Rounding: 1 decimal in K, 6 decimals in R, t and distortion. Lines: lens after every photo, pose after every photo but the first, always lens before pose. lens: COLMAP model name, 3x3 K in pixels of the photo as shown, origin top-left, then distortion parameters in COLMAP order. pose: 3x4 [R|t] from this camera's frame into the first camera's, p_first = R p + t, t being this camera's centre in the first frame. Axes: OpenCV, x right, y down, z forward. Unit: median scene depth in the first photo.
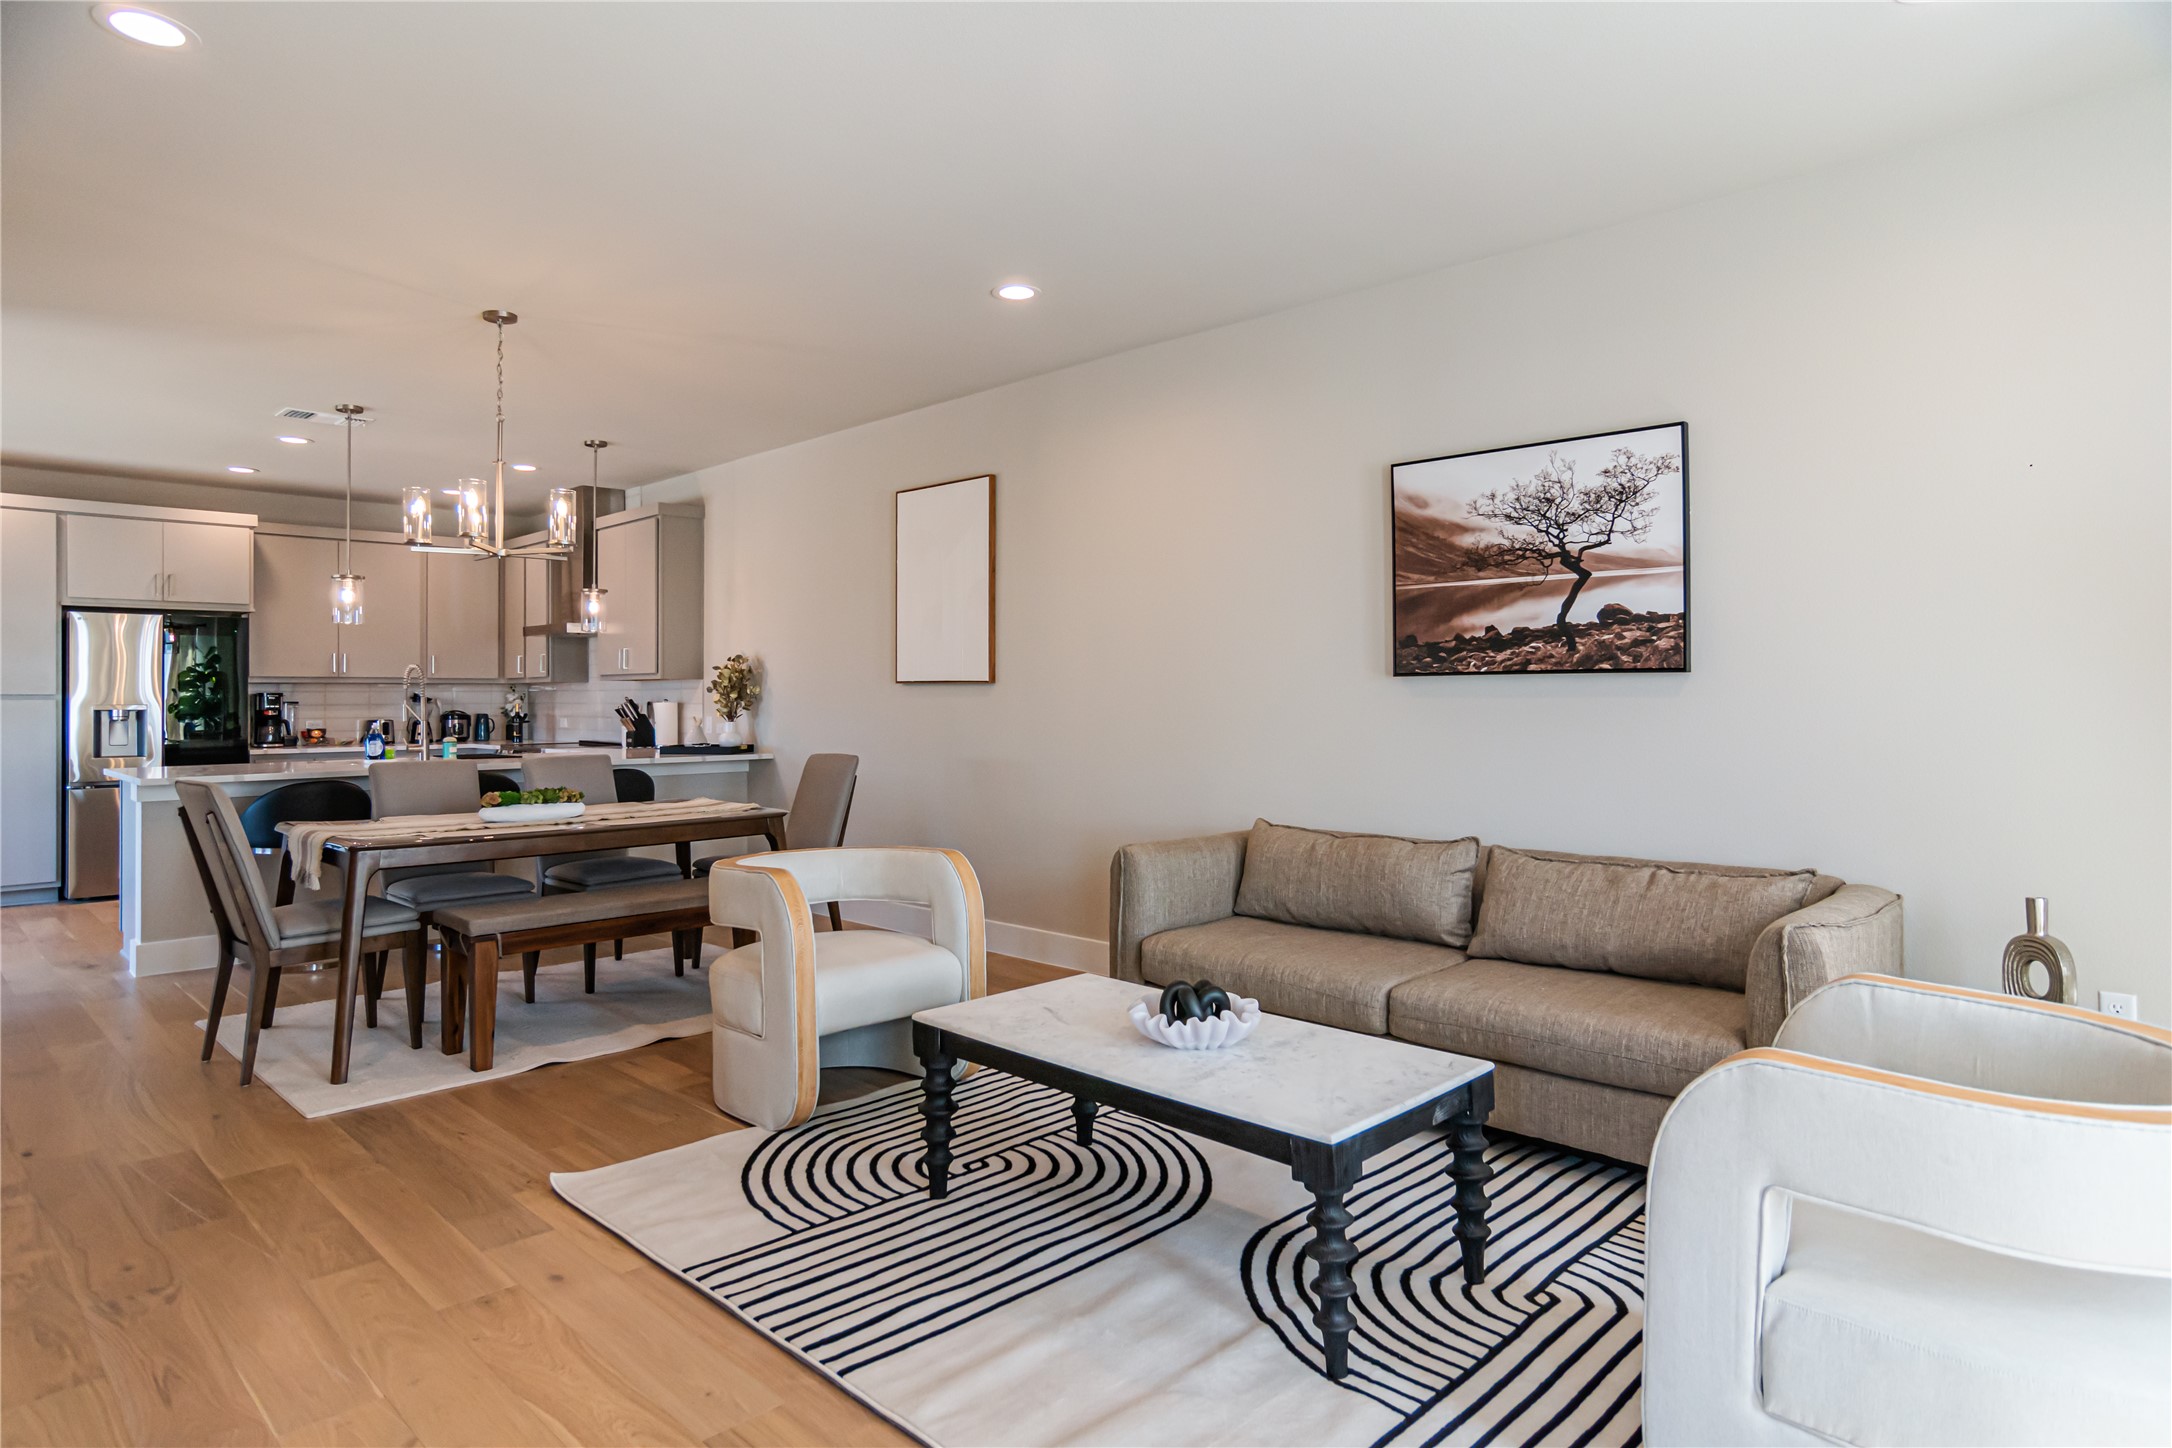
lens RADIAL K [[1252.0, 0, 1094.3], [0, 1252.0, 681.6], [0, 0, 1]] dist [-0.052315, 0.043328]
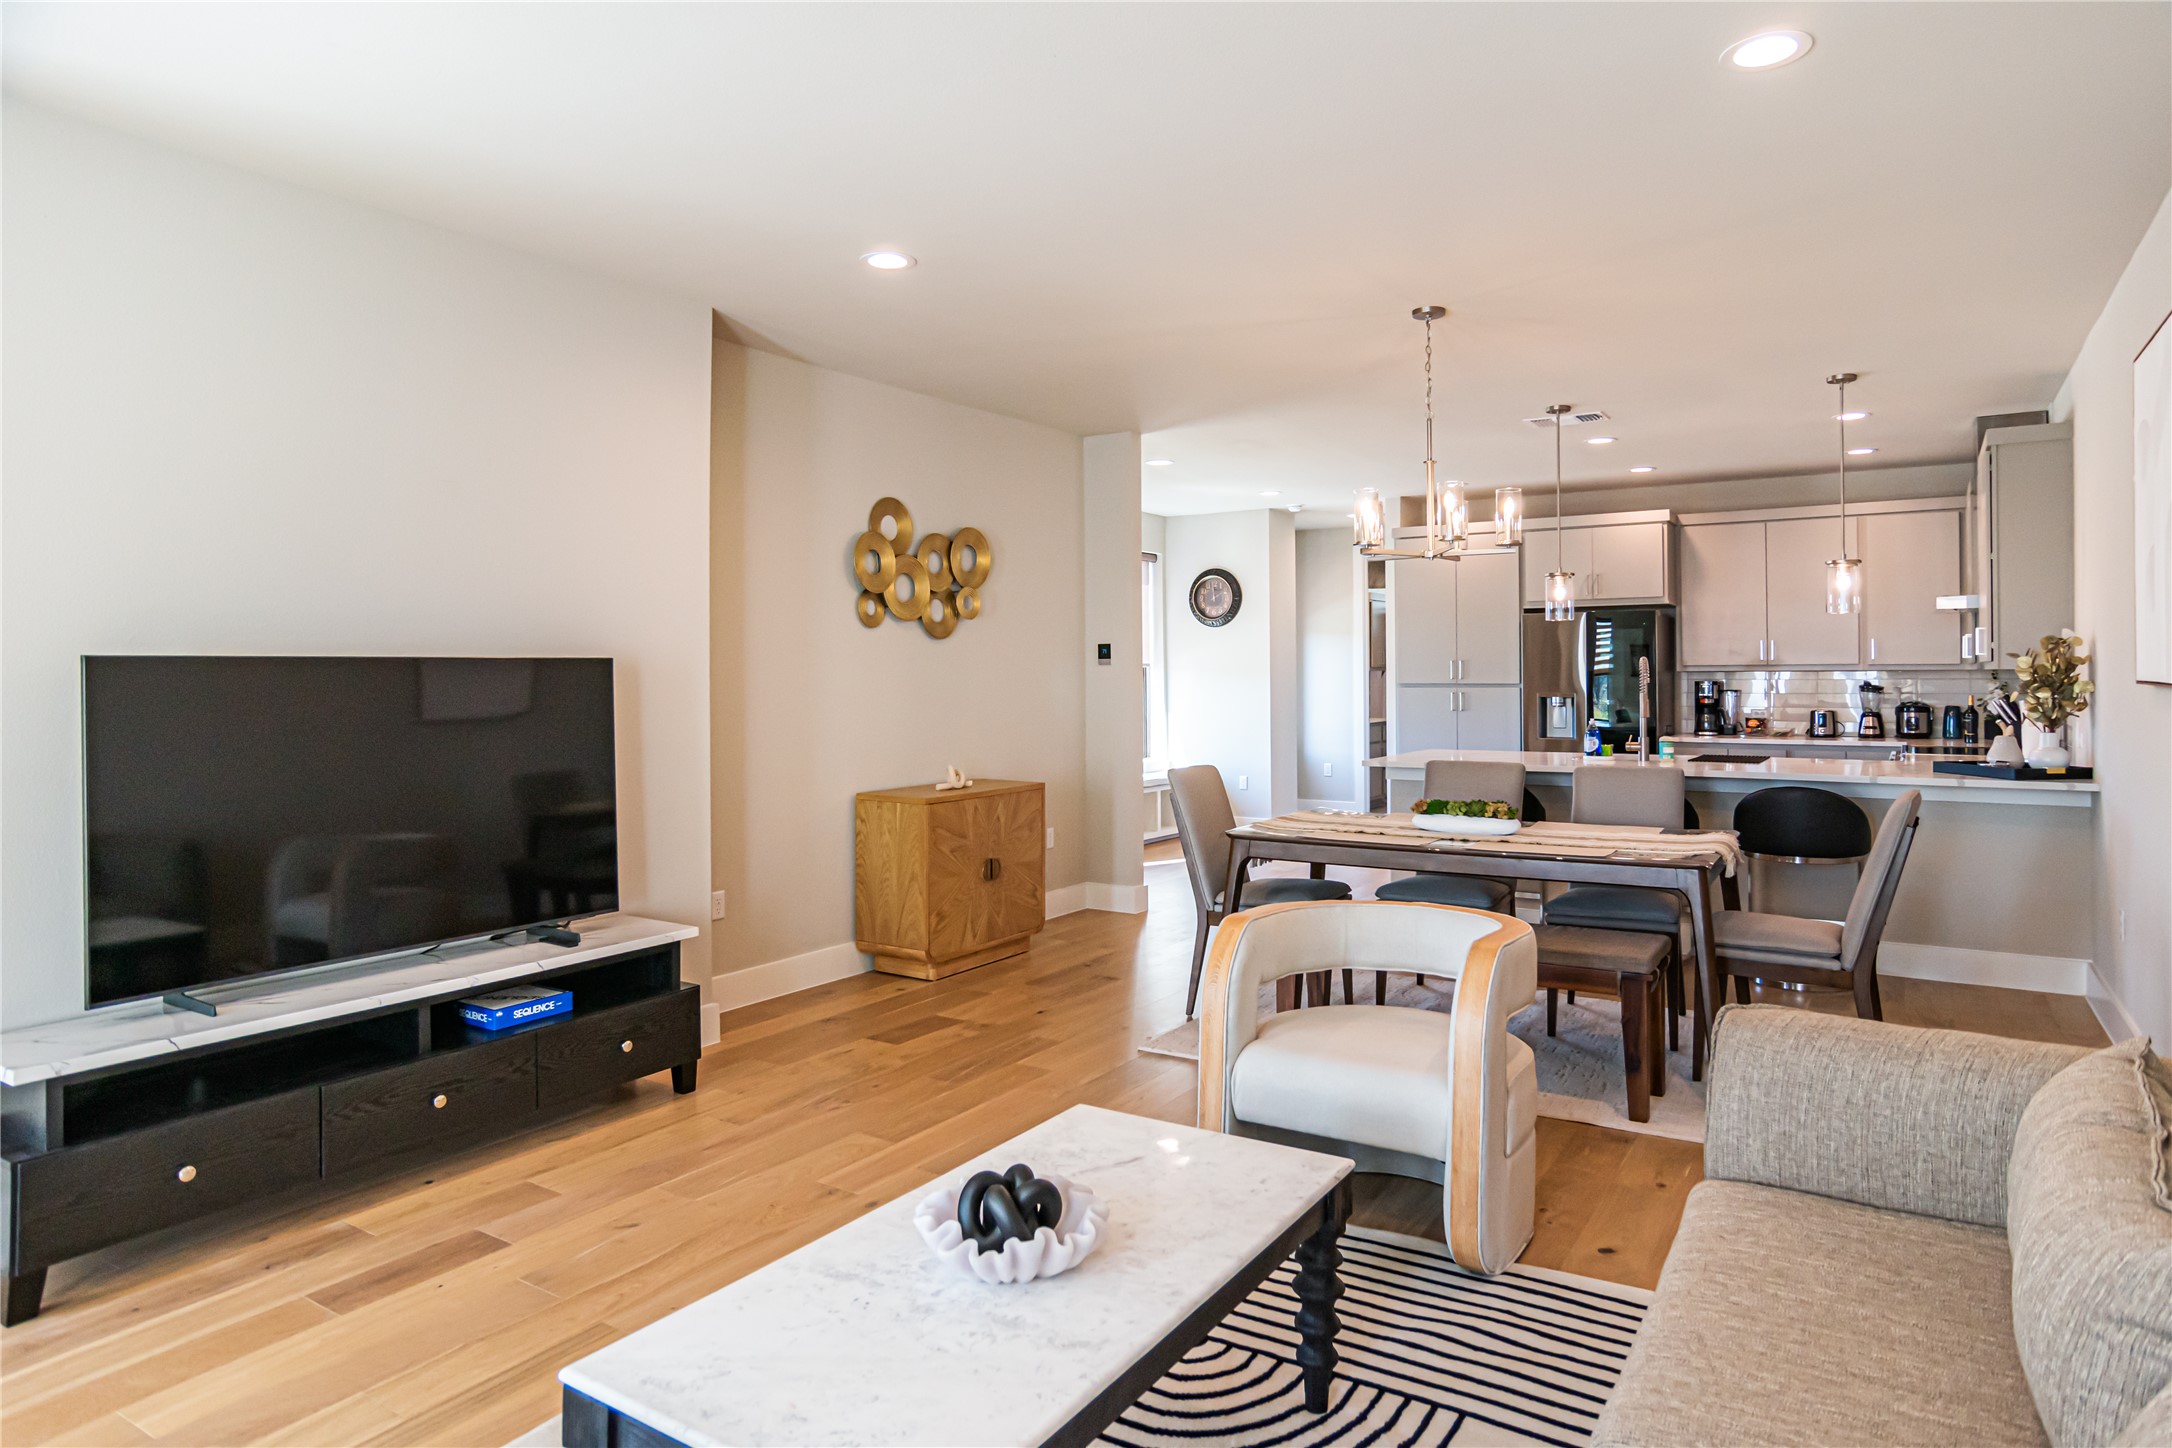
lens RADIAL K [[1280.1, 0, 1087.8], [0, 1280.1, 664.7], [0, 0, 1]] dist [-0.028145, -0.000022]
pose [[0.206488, -0.002802, -0.978445, 0.522546], [0.013922, 0.999903, 0.000075, -0.024413], [0.978350, -0.013638, 0.206507, 0.612226]]
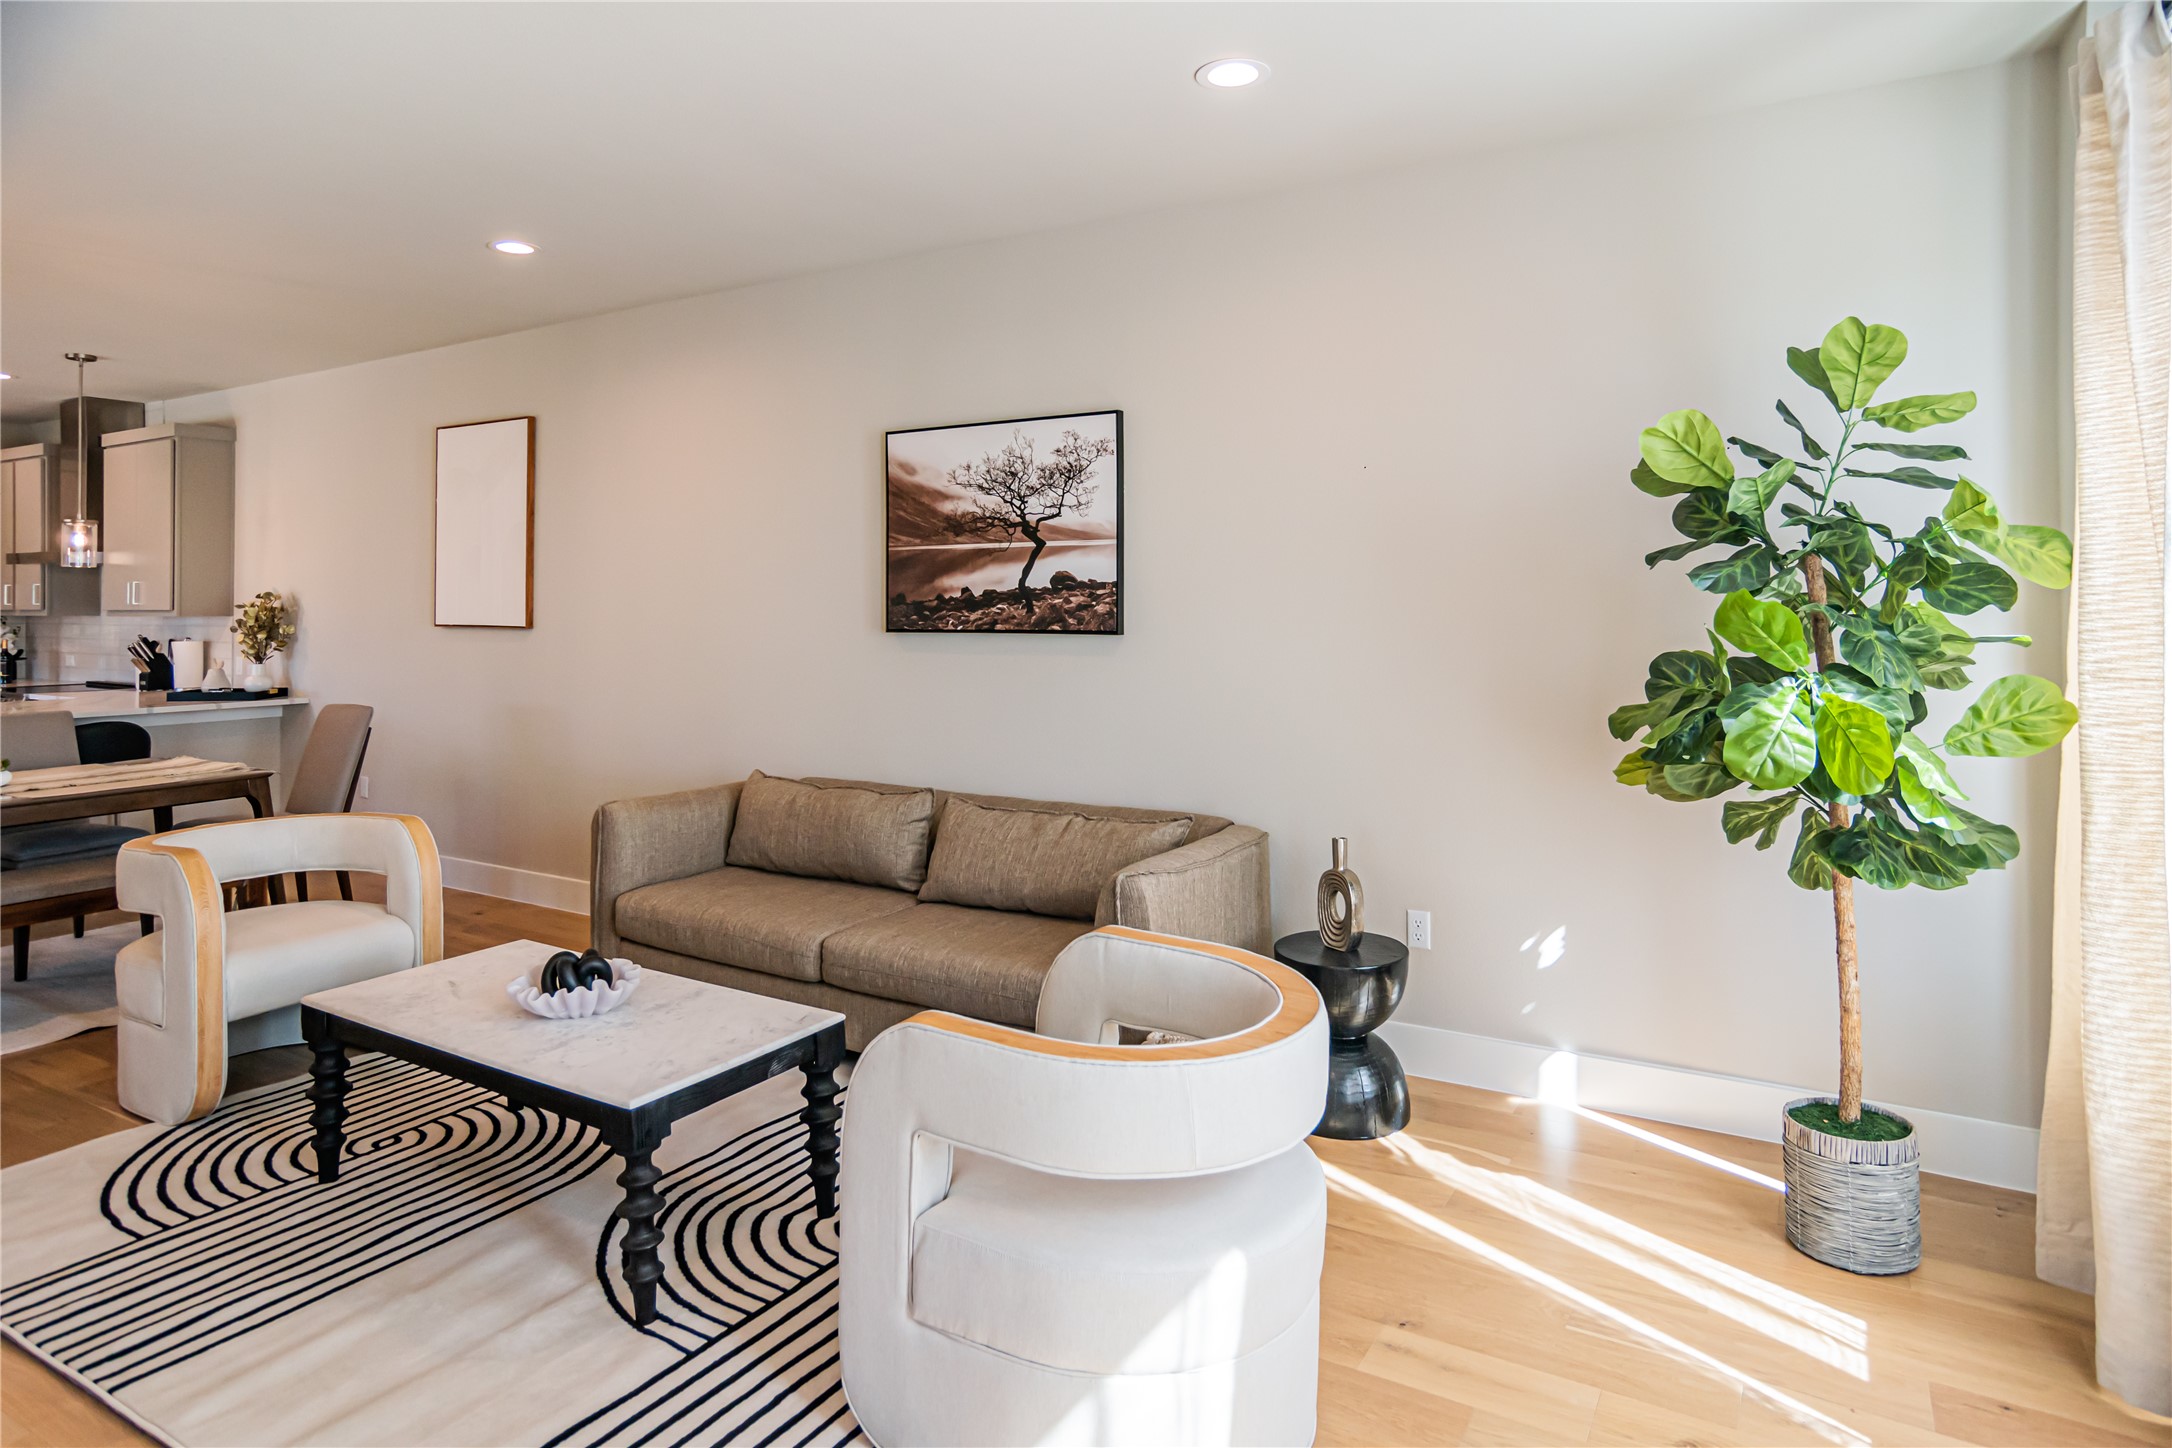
lens RADIAL K [[1259.0, 0, 1090.1], [0, 1259.0, 576.5], [0, 0, 1]] dist [-0.042481, 0.029243]
pose [[0.972109, 0.003247, 0.234507, 0.171957], [-0.000966, 0.999951, -0.009840, -0.044883], [-0.234527, 0.009339, 0.972065, -0.085316]]
